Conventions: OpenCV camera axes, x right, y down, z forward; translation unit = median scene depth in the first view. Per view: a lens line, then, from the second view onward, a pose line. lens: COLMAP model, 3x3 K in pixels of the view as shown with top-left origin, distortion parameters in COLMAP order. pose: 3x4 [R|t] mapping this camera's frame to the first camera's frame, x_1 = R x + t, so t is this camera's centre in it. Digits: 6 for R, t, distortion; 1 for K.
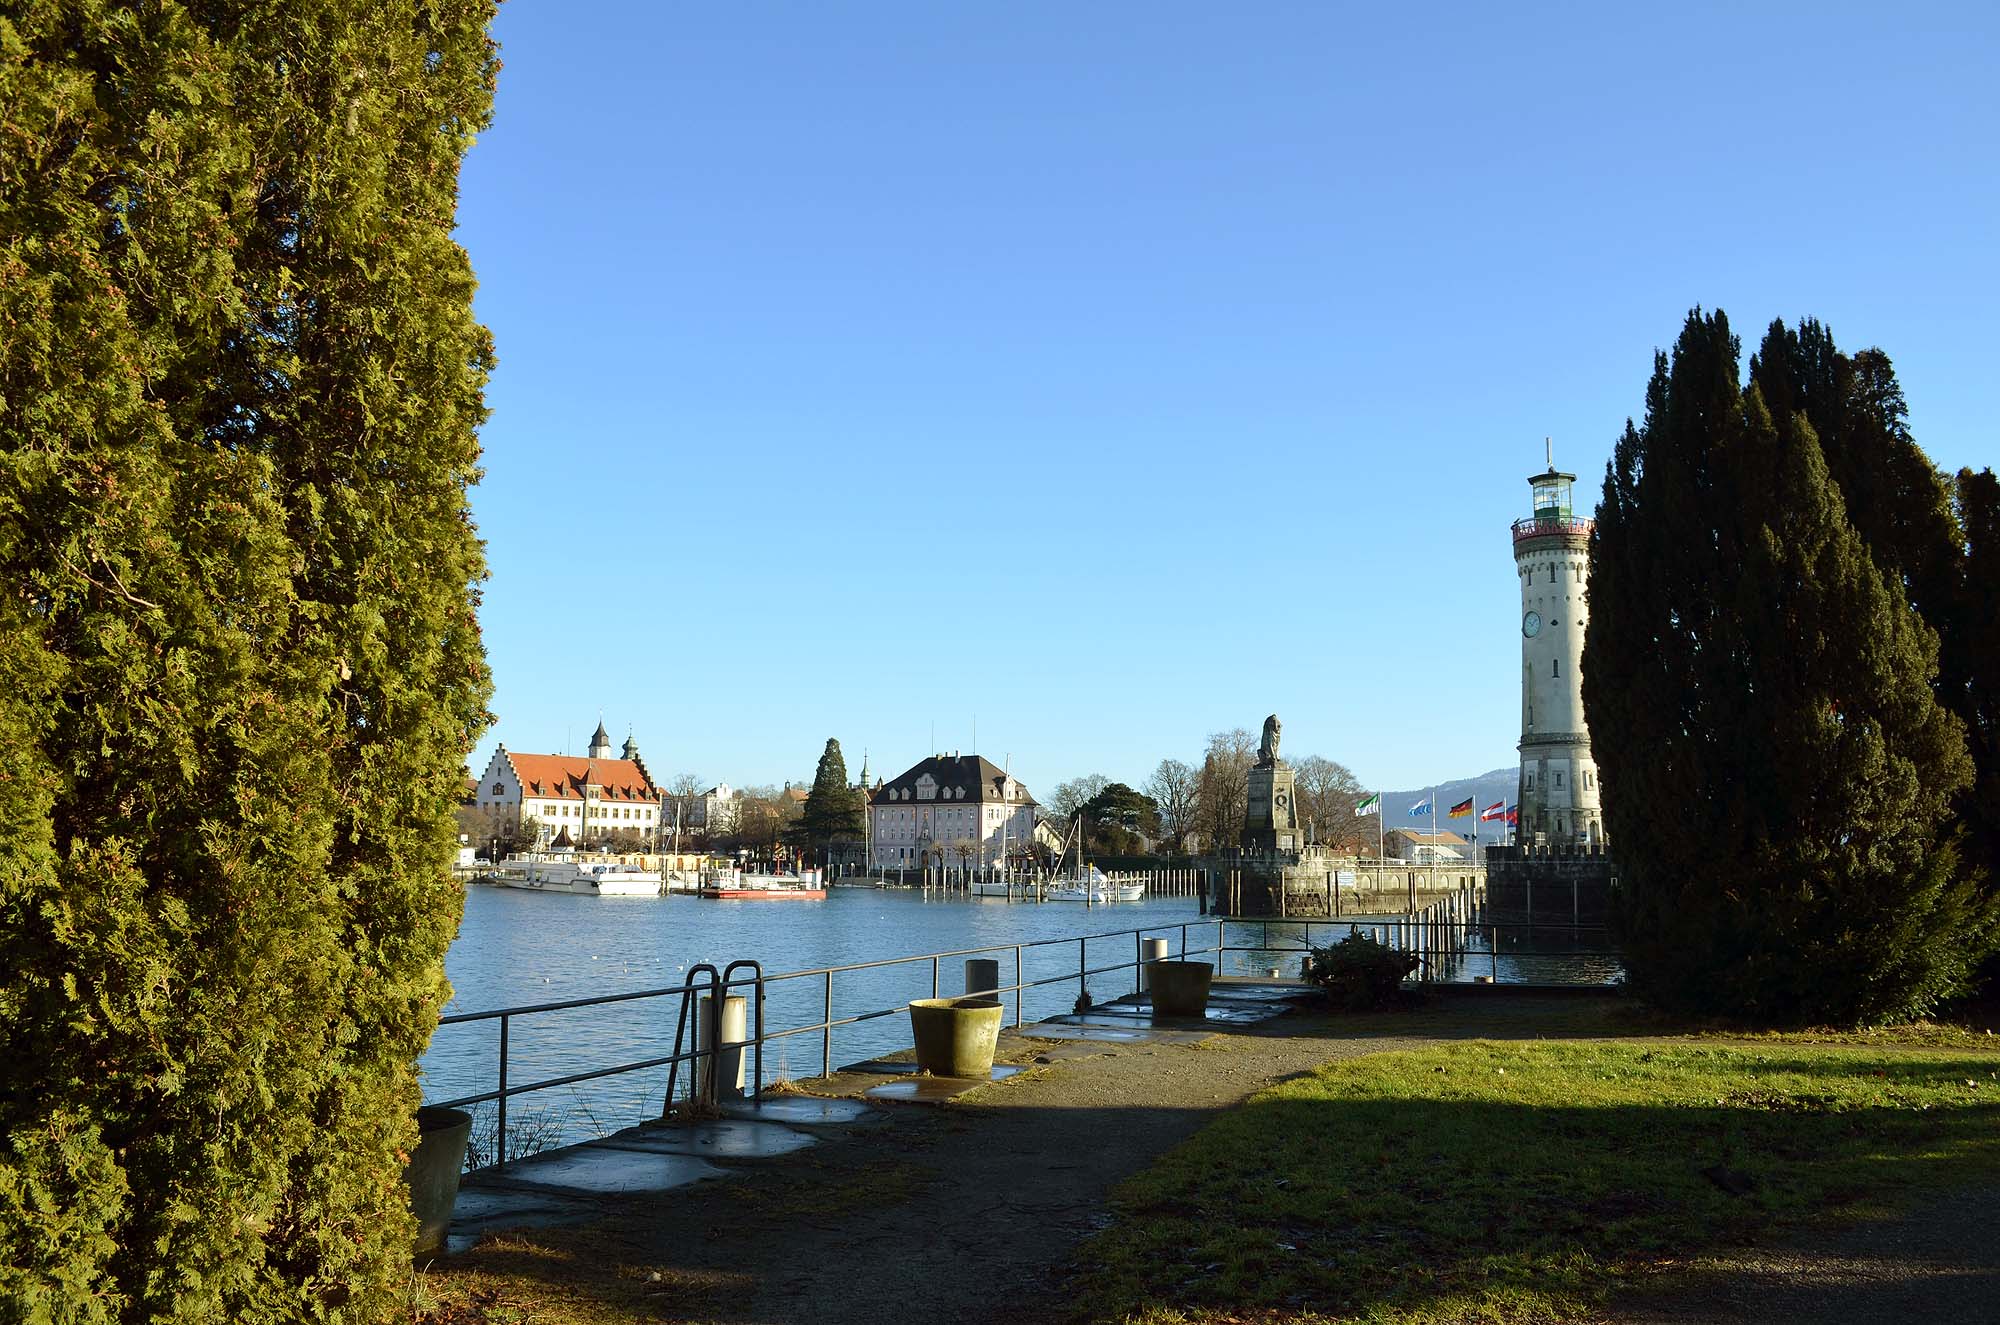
lens RADIAL K [[1659.1, 0, 1000.0], [0, 1659.1, 662.5], [0, 0, 1]] dist [-0.081970, 0.003645]
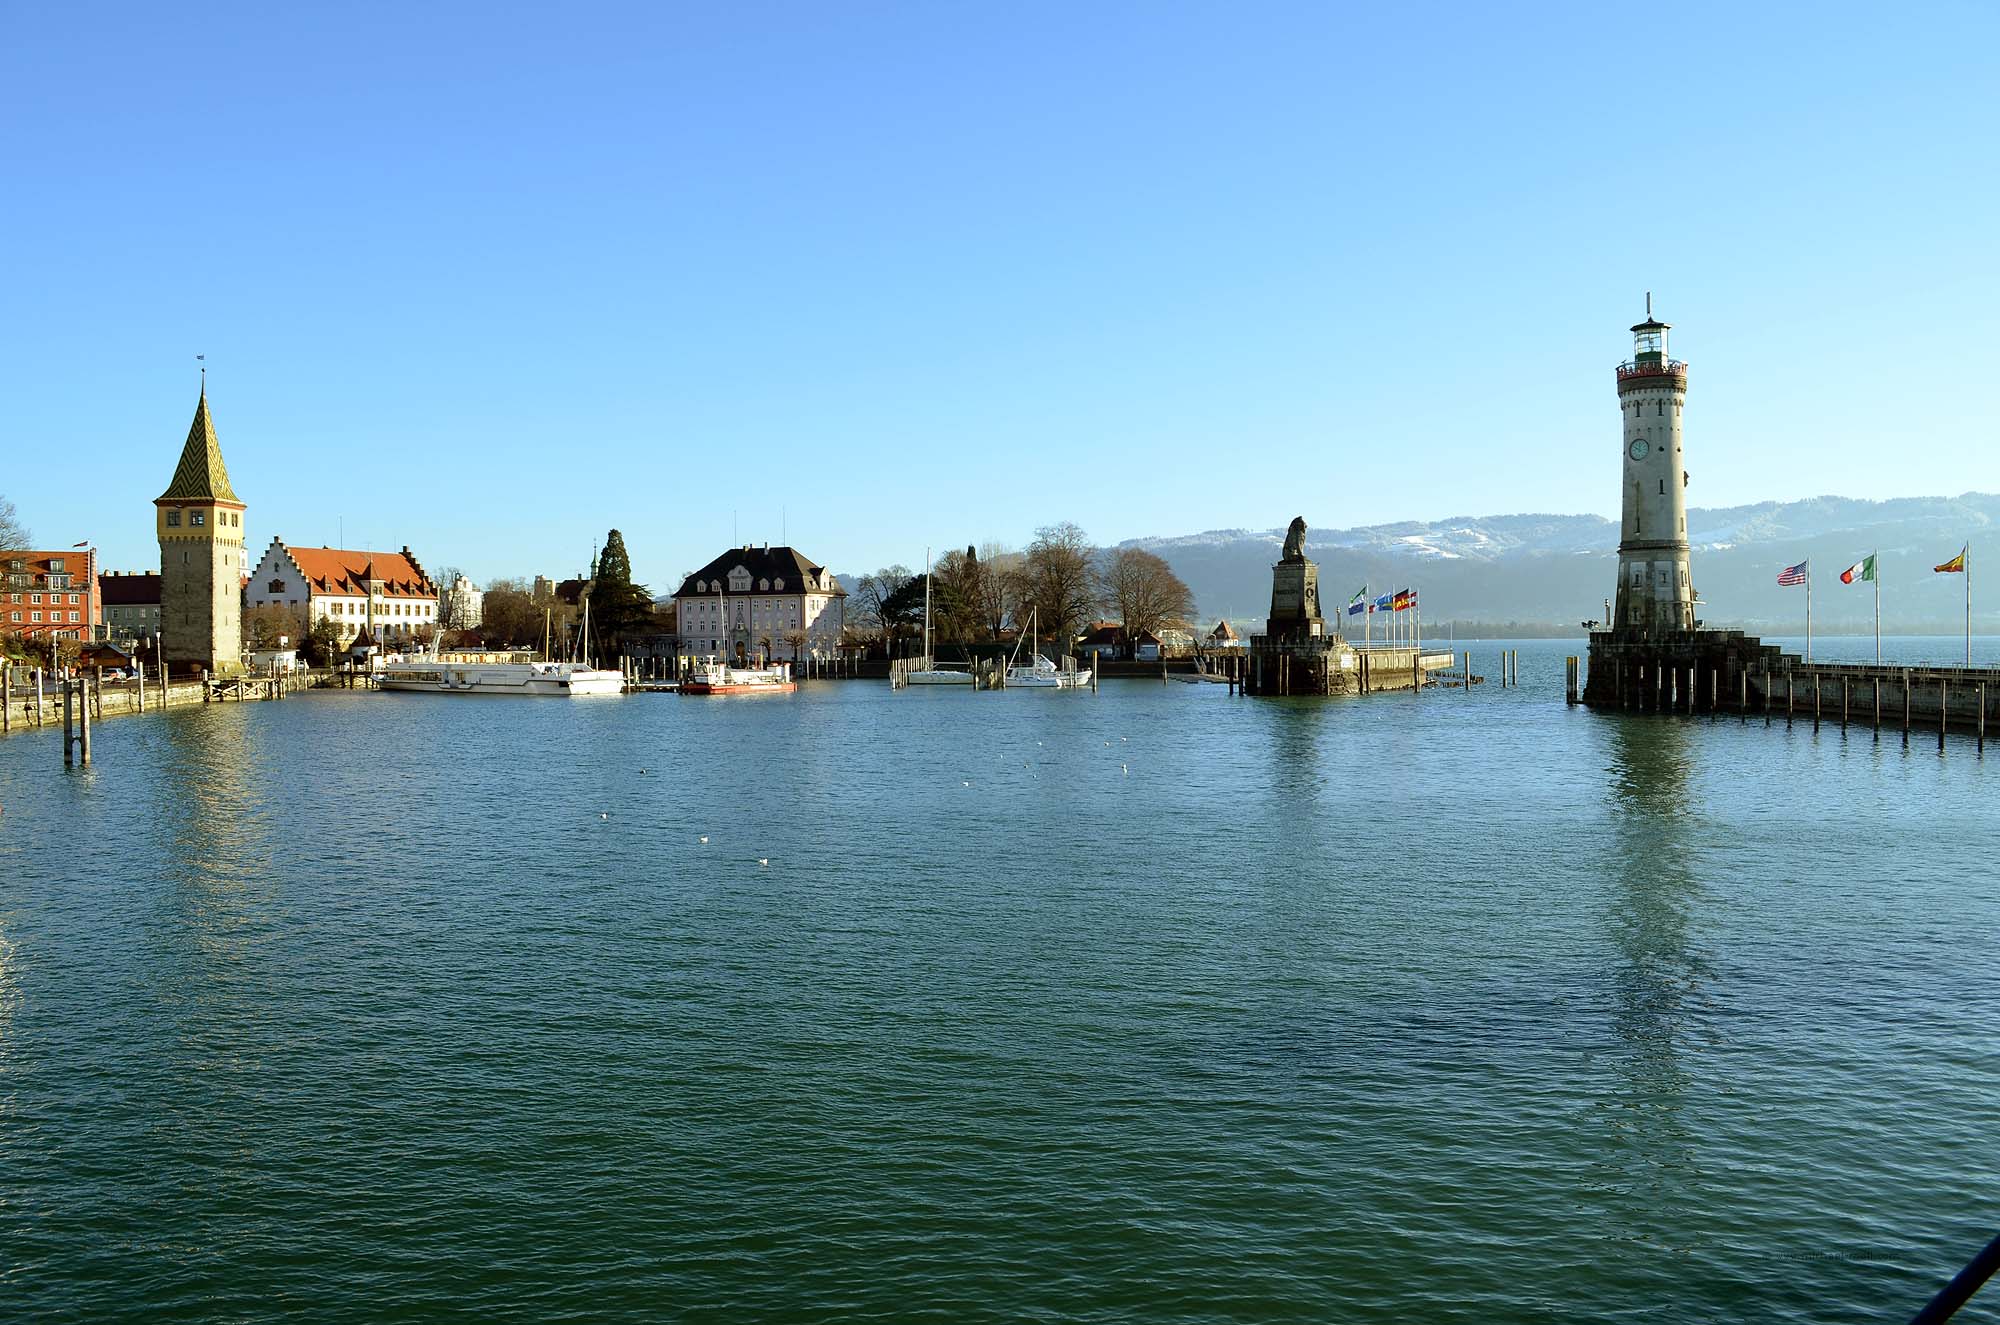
lens RADIAL K [[1659.1, 0, 1000.0], [0, 1659.1, 662.5], [0, 0, 1]] dist [-0.081970, 0.003645]
pose [[0.947108, -0.023898, 0.320024, -0.238273], [-0.018083, 0.991665, 0.127570, -0.005998], [-0.320405, -0.126609, 0.938781, -0.000168]]
